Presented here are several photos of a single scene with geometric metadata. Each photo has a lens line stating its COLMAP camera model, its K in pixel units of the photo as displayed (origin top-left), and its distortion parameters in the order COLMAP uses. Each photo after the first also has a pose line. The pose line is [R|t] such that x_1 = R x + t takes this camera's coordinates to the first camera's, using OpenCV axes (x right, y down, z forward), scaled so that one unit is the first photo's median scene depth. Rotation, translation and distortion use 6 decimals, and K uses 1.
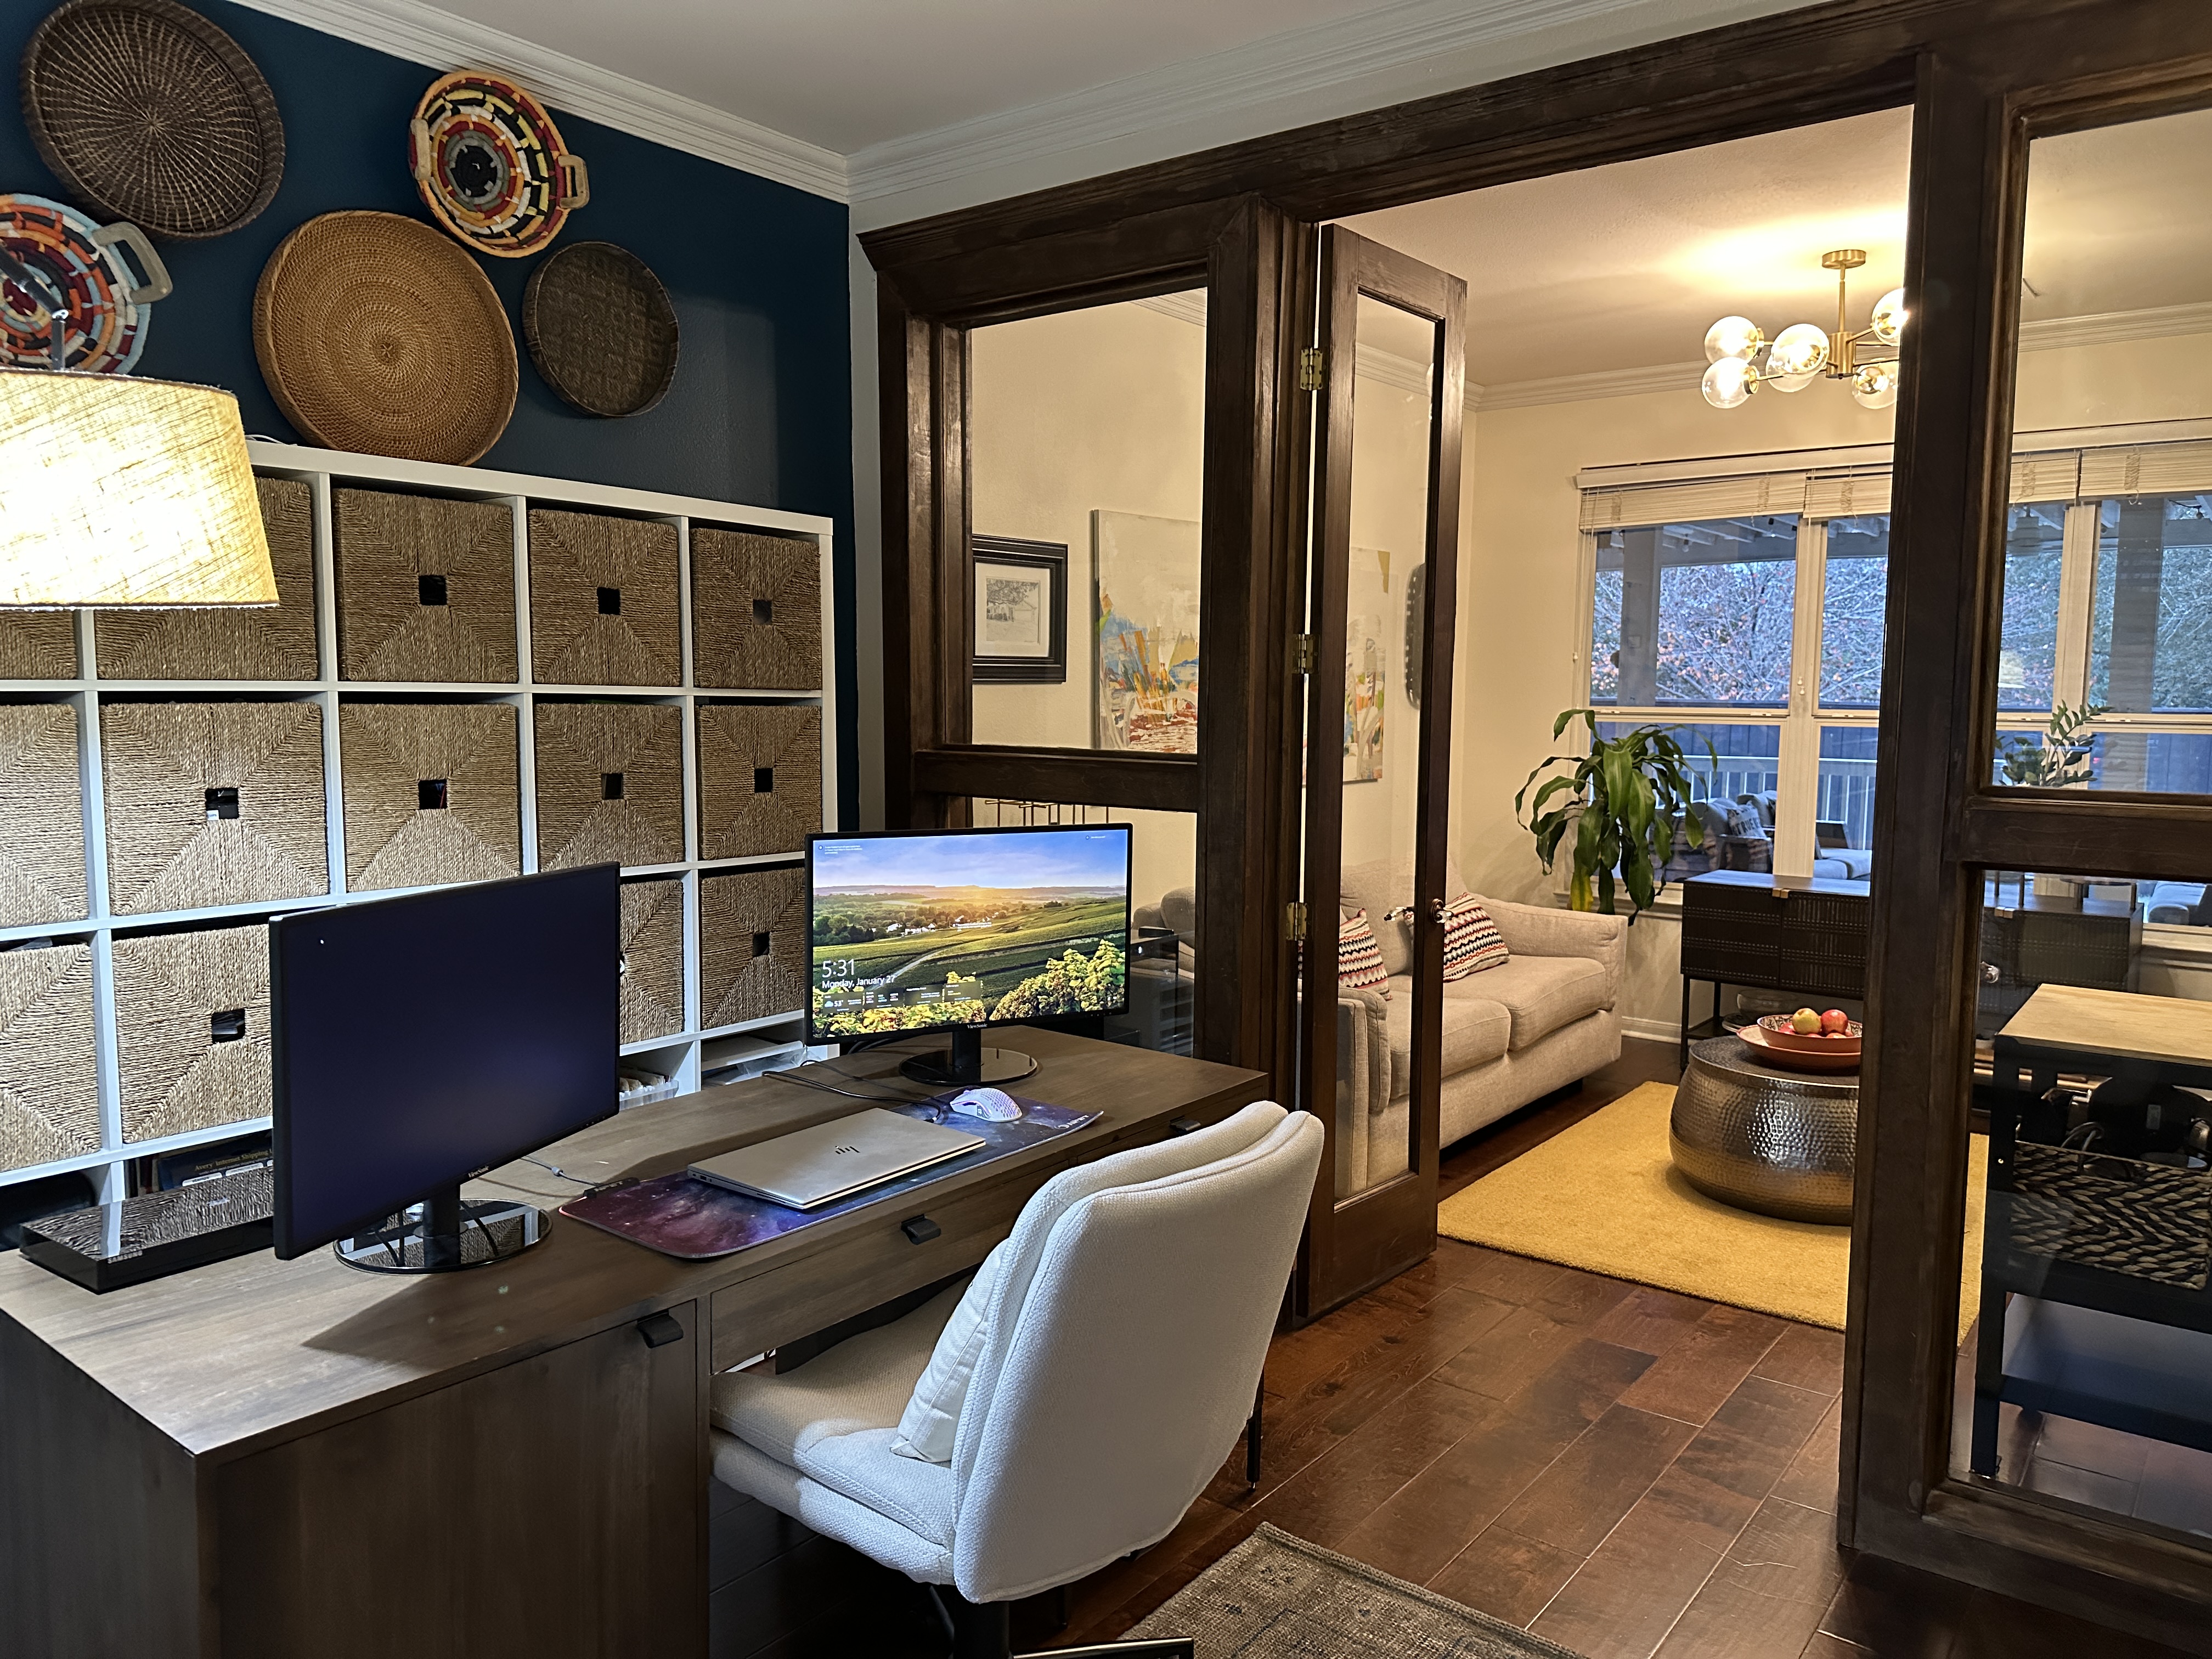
lens RADIAL K [[1597.0, 0, 1106.0], [0, 1597.0, 829.5], [0, 0, 1]] dist [0.152281, -0.001292]
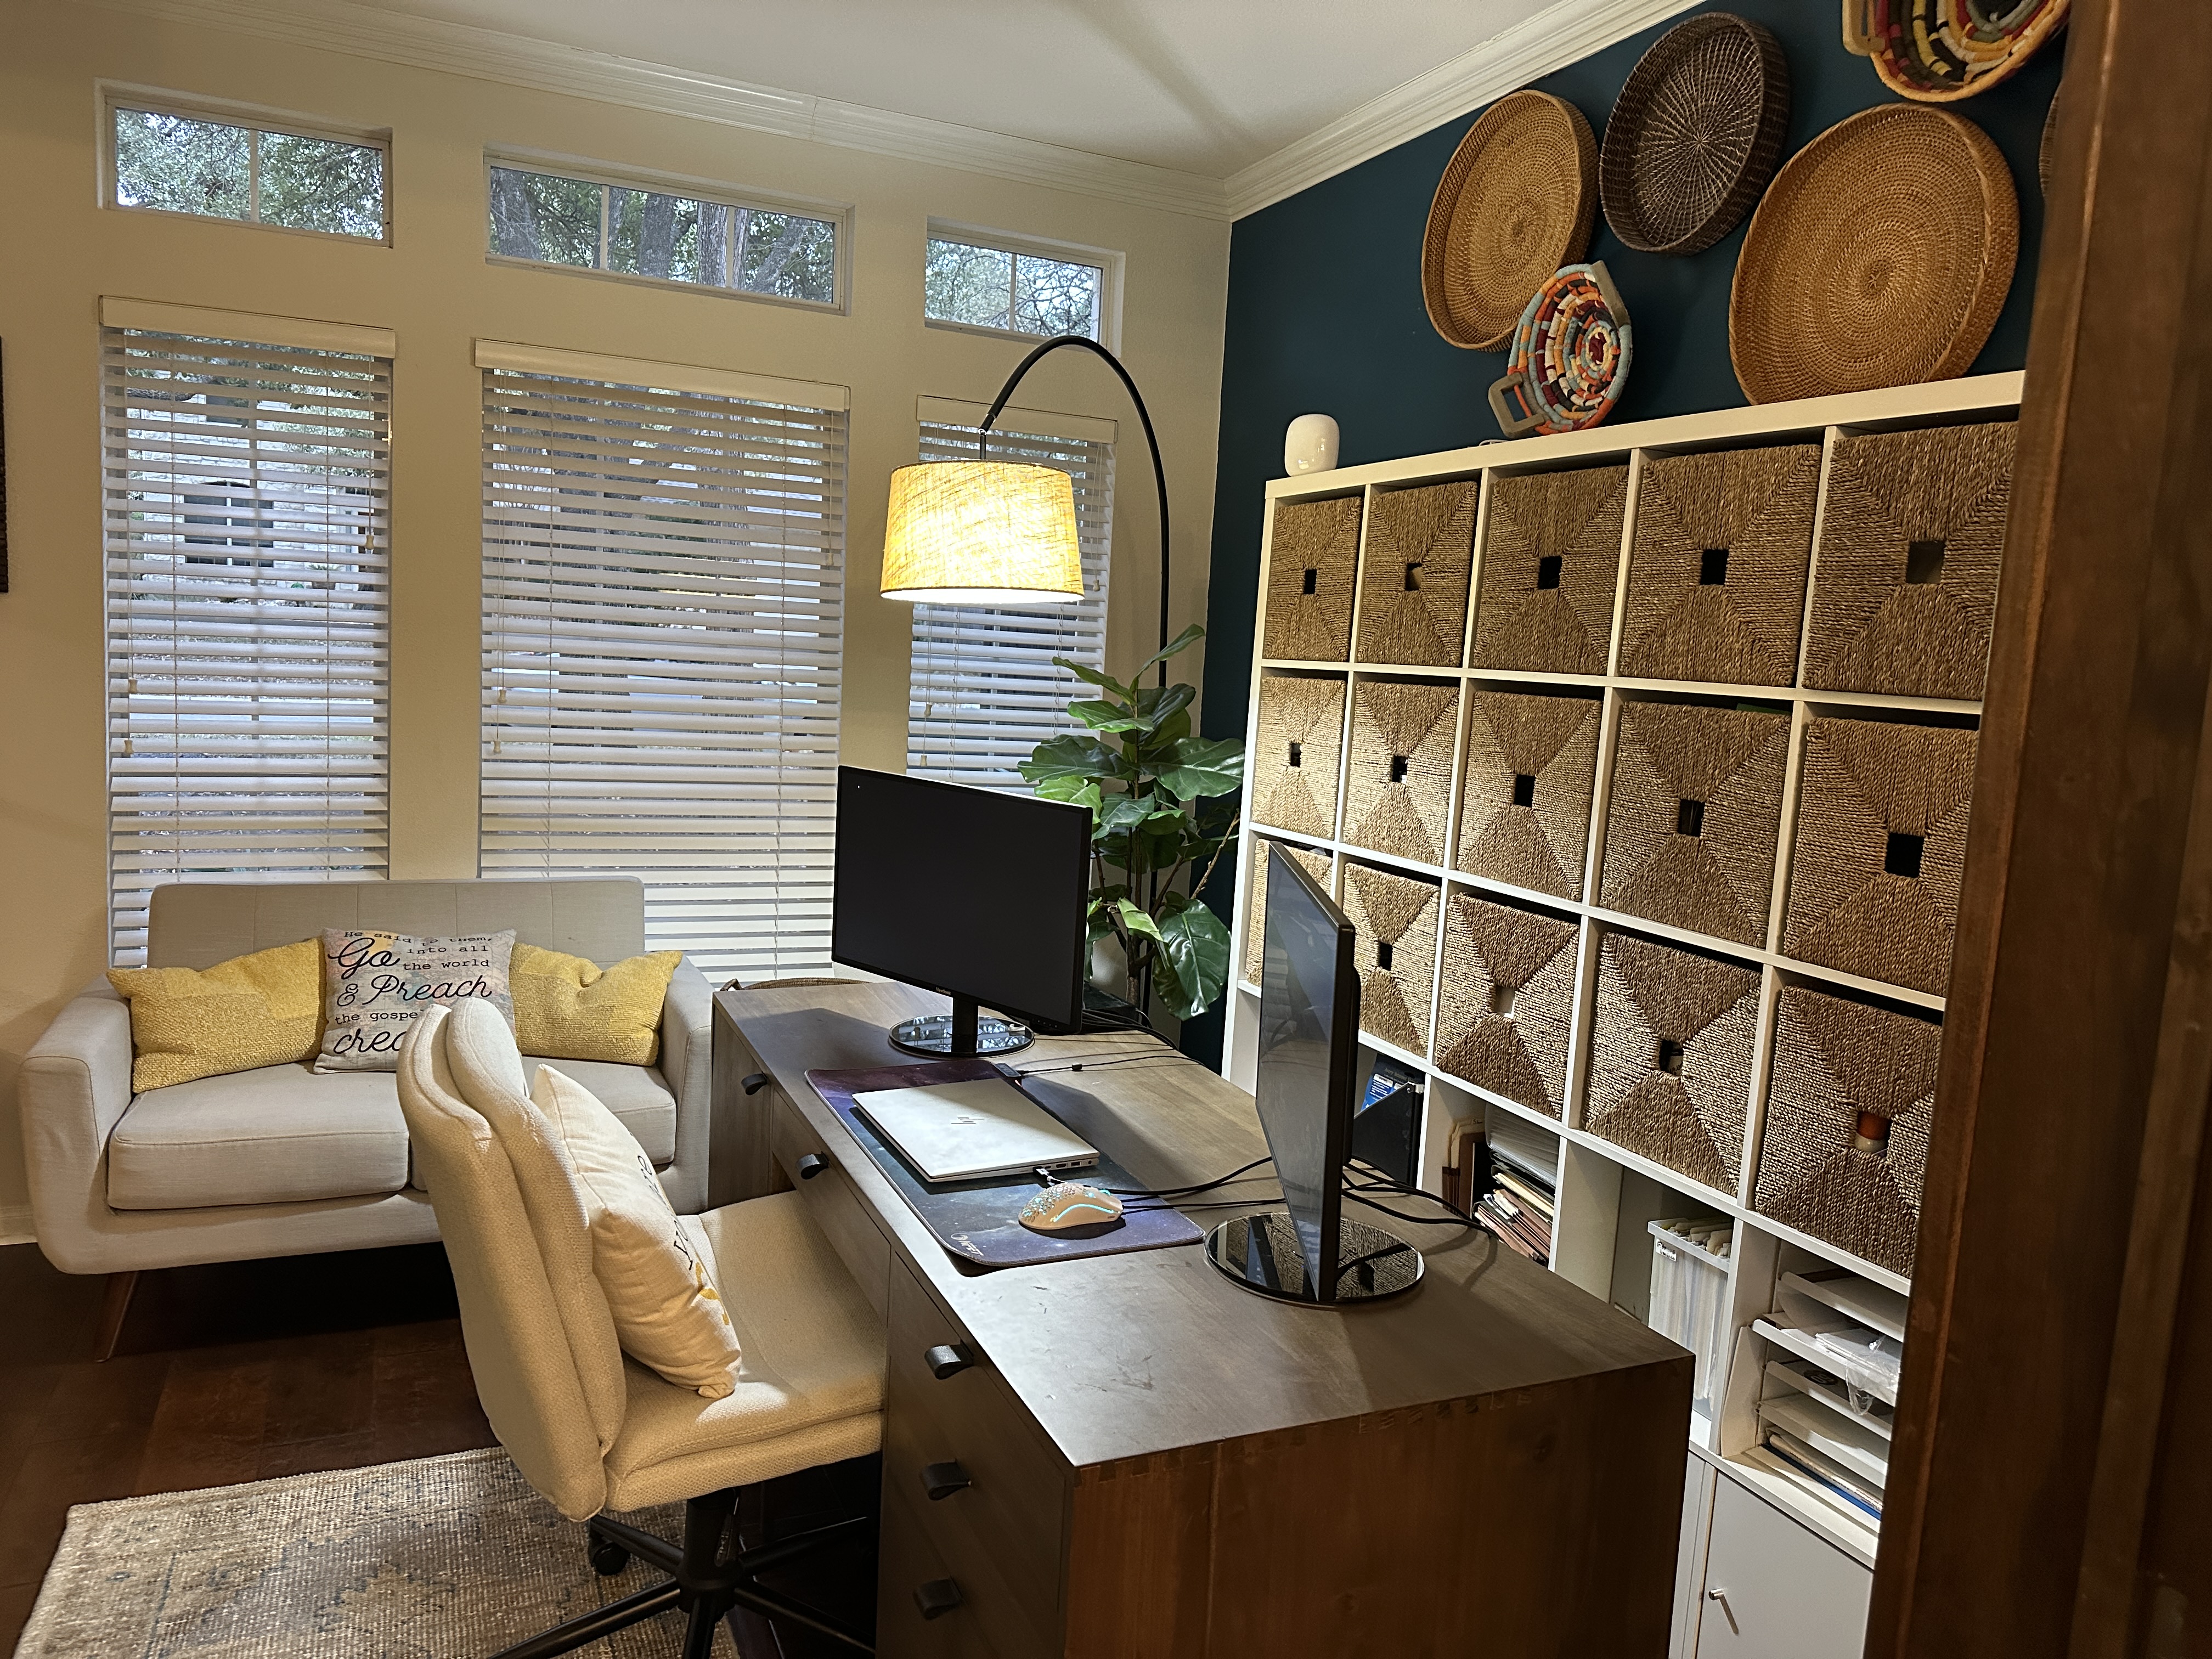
lens RADIAL K [[1552.2, 0, 1106.0], [0, 1552.2, 829.5], [0, 0, 1]] dist [0.083019, -0.090583]
pose [[-0.478321, 0.075610, -0.874924, 0.443196], [-0.131931, 0.978793, 0.156713, -0.096438], [0.868219, 0.190389, -0.458201, 1.078062]]
